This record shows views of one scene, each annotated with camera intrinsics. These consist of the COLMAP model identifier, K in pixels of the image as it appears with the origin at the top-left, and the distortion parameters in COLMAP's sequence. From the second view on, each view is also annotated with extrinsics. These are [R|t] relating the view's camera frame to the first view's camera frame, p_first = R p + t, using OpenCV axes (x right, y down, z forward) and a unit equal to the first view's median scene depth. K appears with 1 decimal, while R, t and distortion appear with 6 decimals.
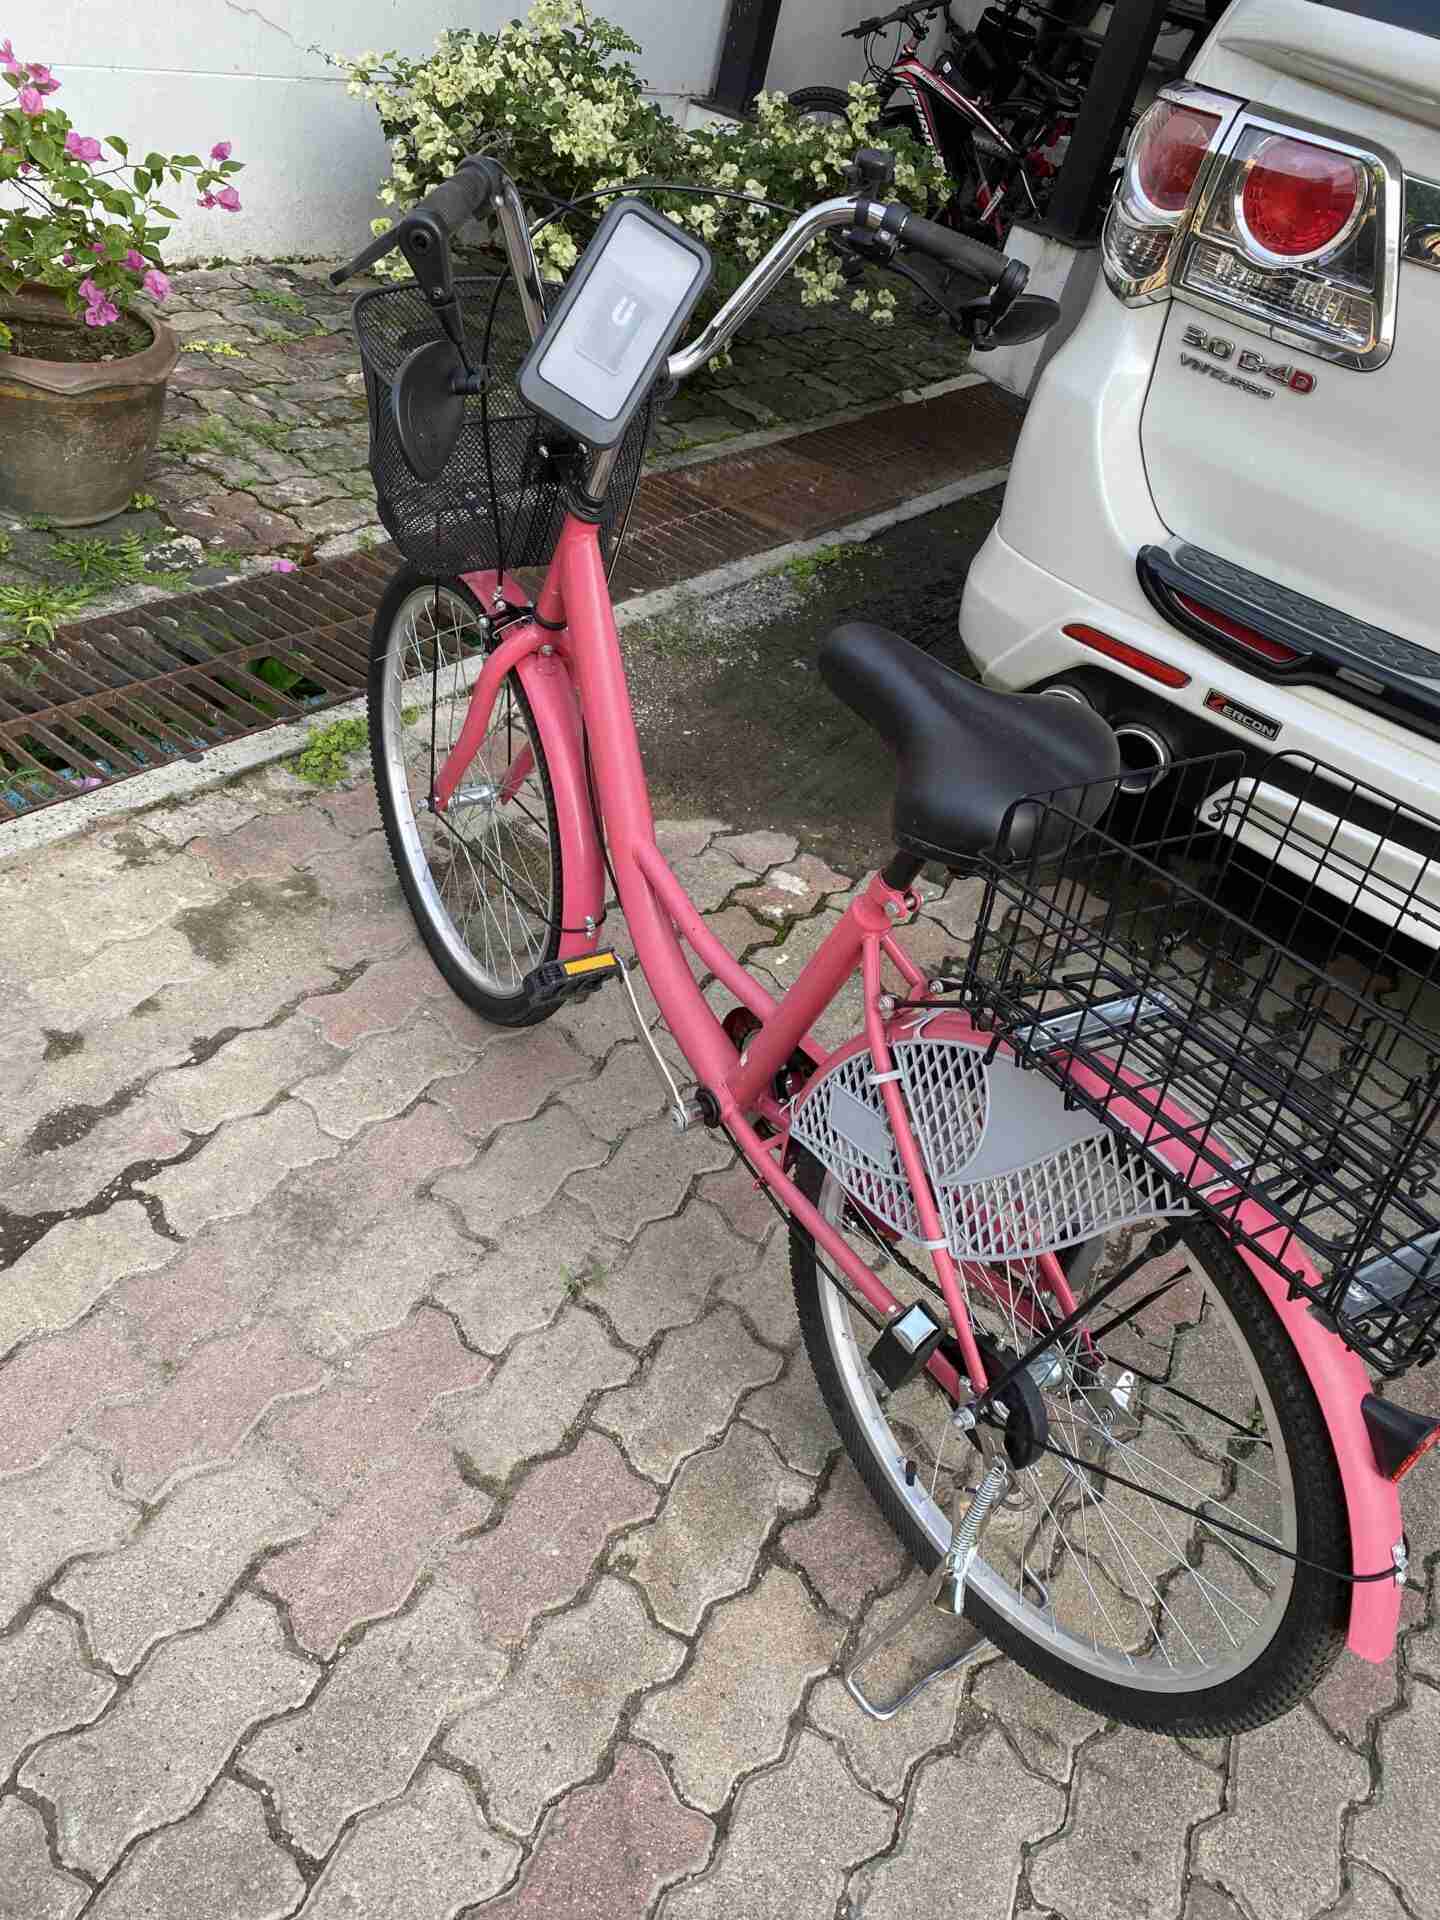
lens RADIAL K [[1481.2, 0, 728.8], [0, 1481.2, 948.5], [0, 0, 1]] dist [0.004262, -0.012756]
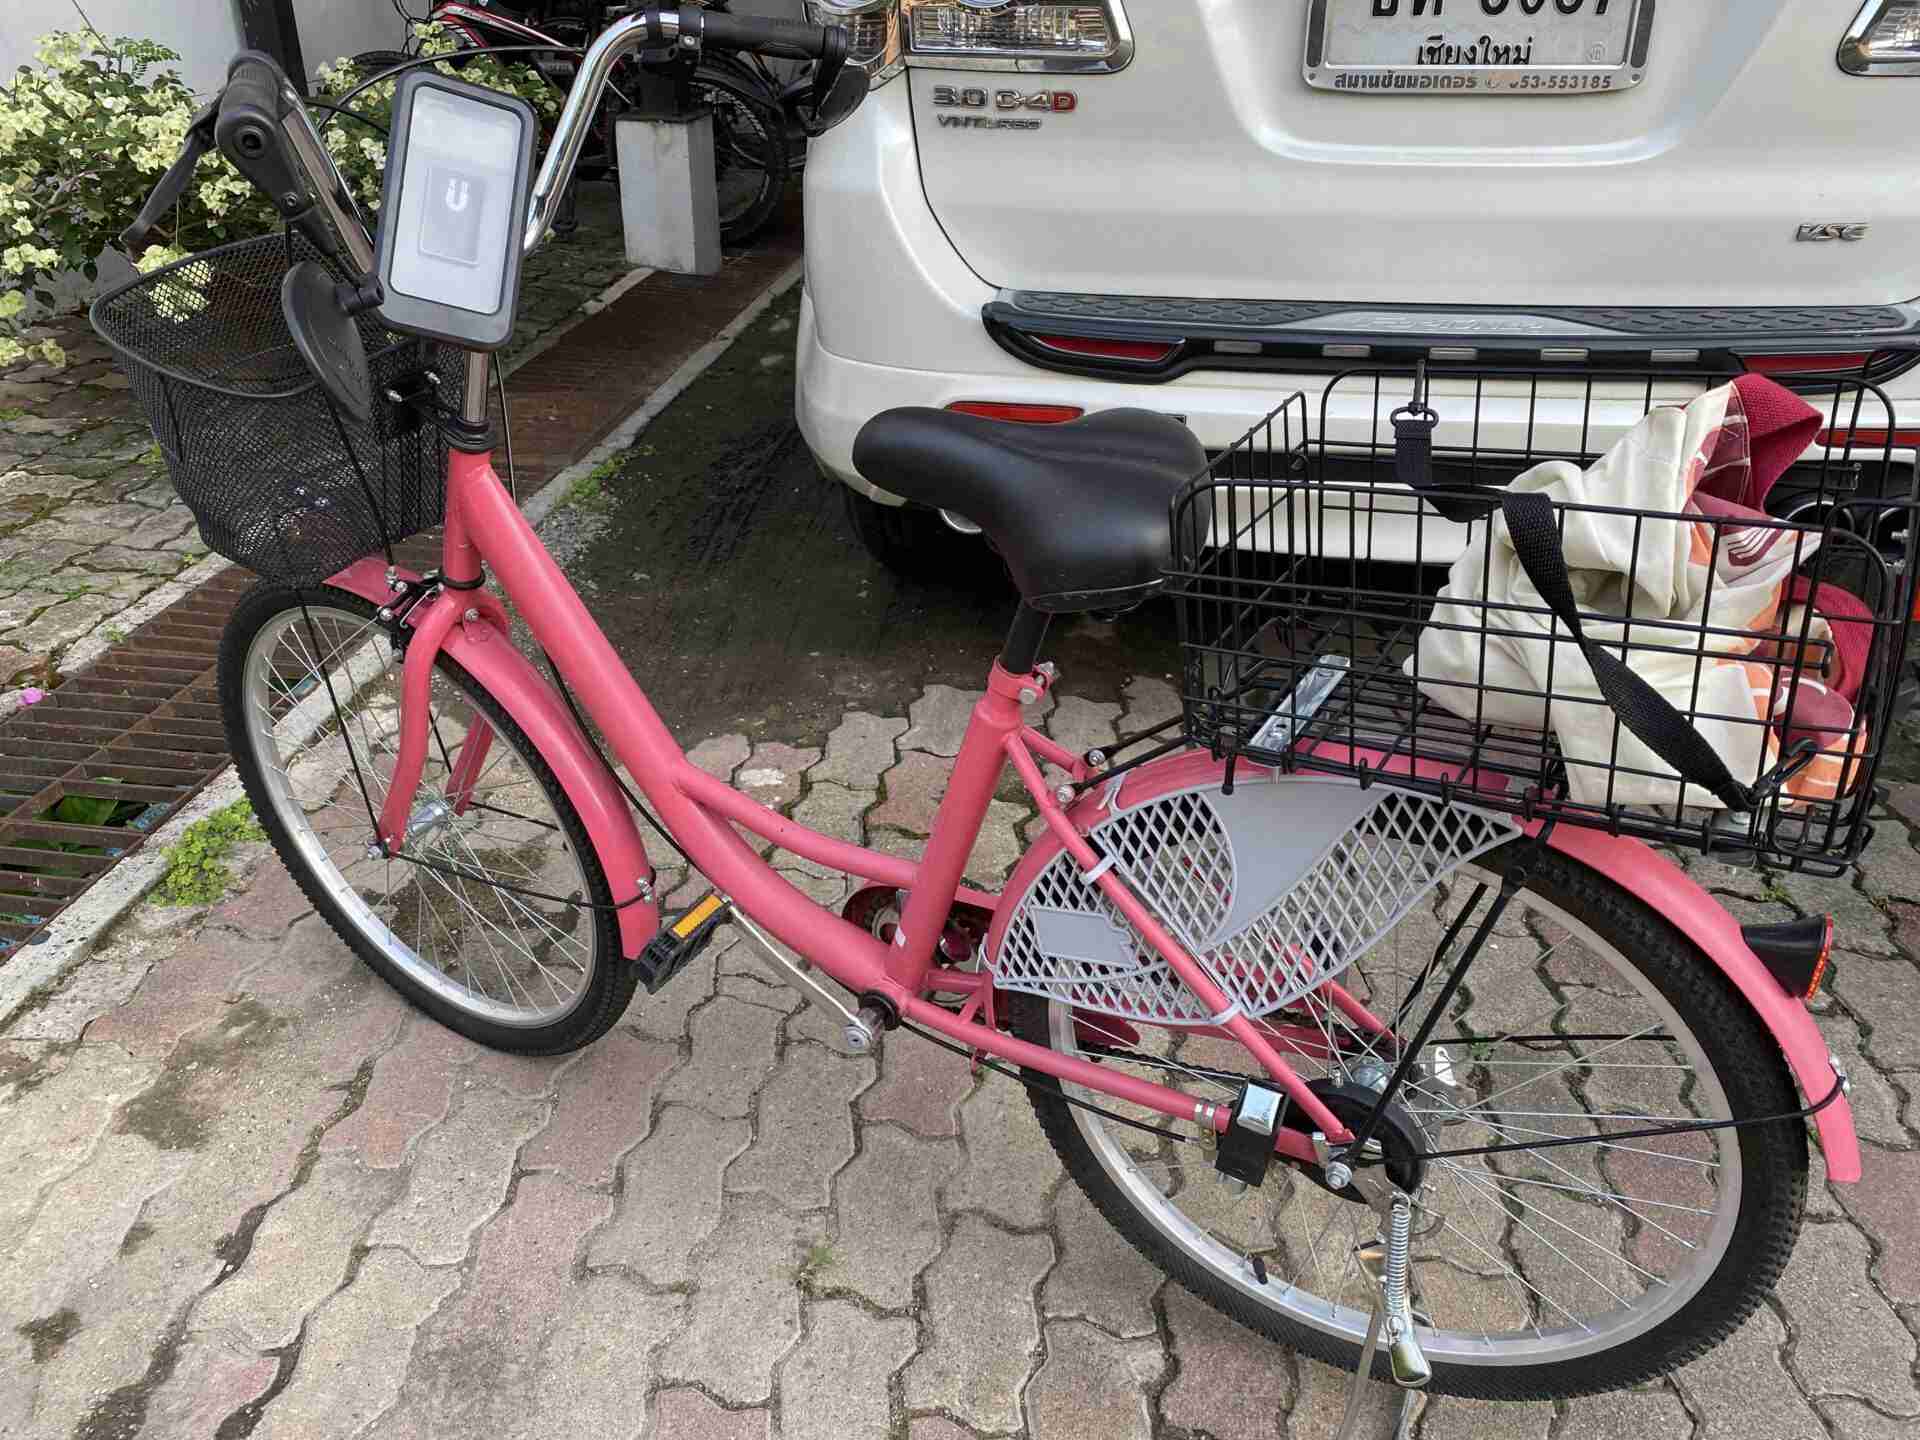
lens RADIAL K [[1481.2, 0, 959.0], [0, 1481.2, 713.0], [0, 0, 1]] dist [0.004262, -0.012756]
pose [[0.871858, -0.399779, 0.282914, -0.132252], [0.423220, 0.905698, -0.024422, -0.009311], [-0.246471, 0.141027, 0.958834, 0.106720]]
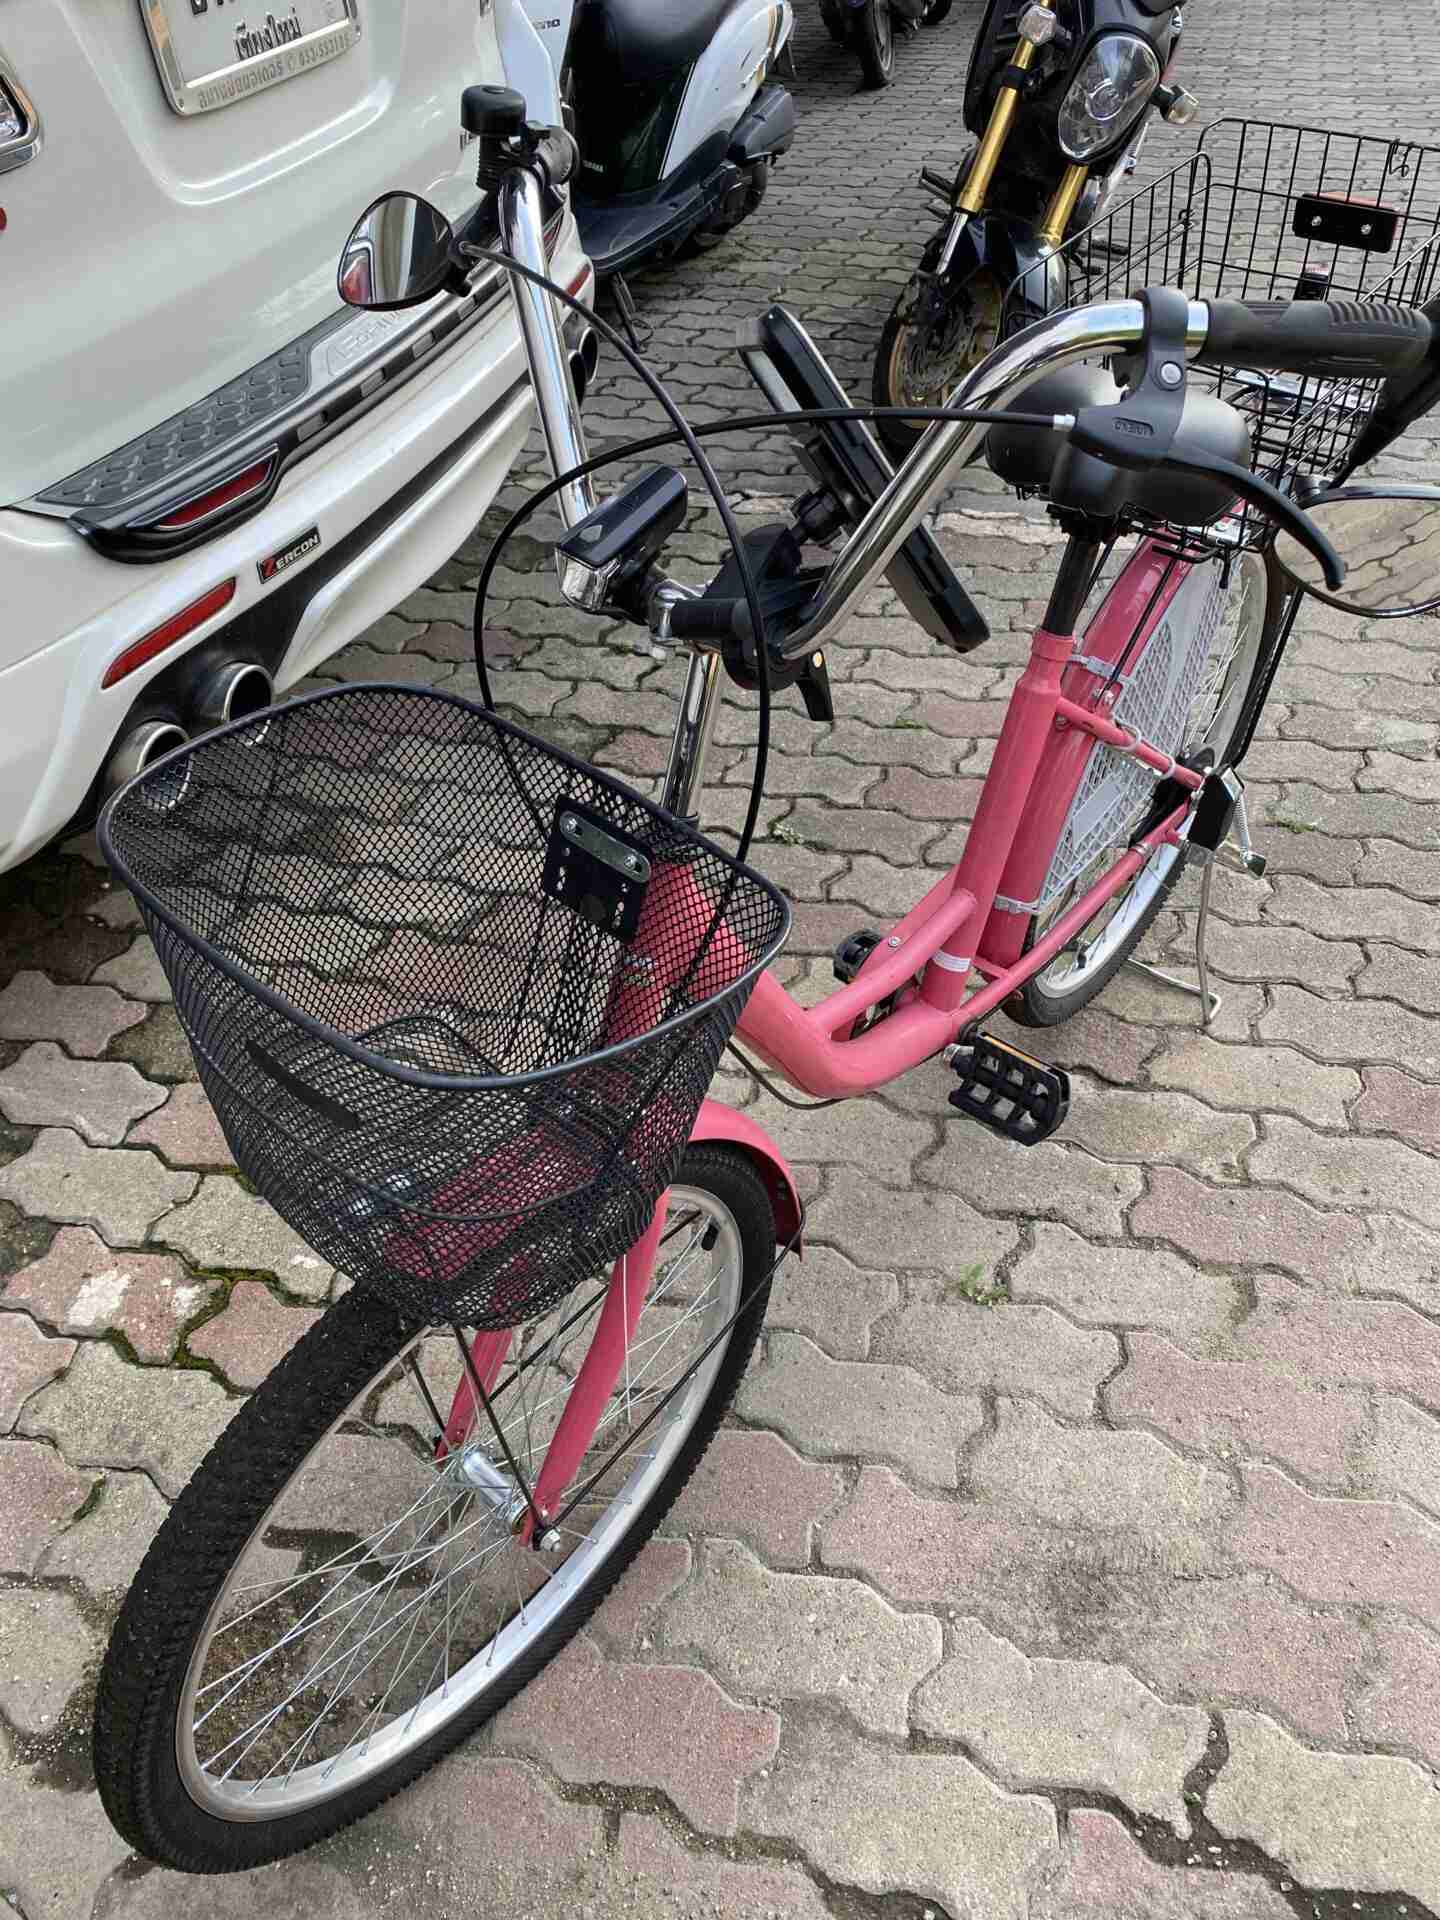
lens RADIAL K [[1481.2, 0, 727.5], [0, 1481.2, 911.2], [0, 0, 1]] dist [0.004262, -0.012756]
pose [[-0.277059, -0.761749, 0.585643, -0.400657], [0.555516, 0.370323, 0.744488, -0.612407], [-0.783990, 0.531601, 0.320562, 0.684317]]
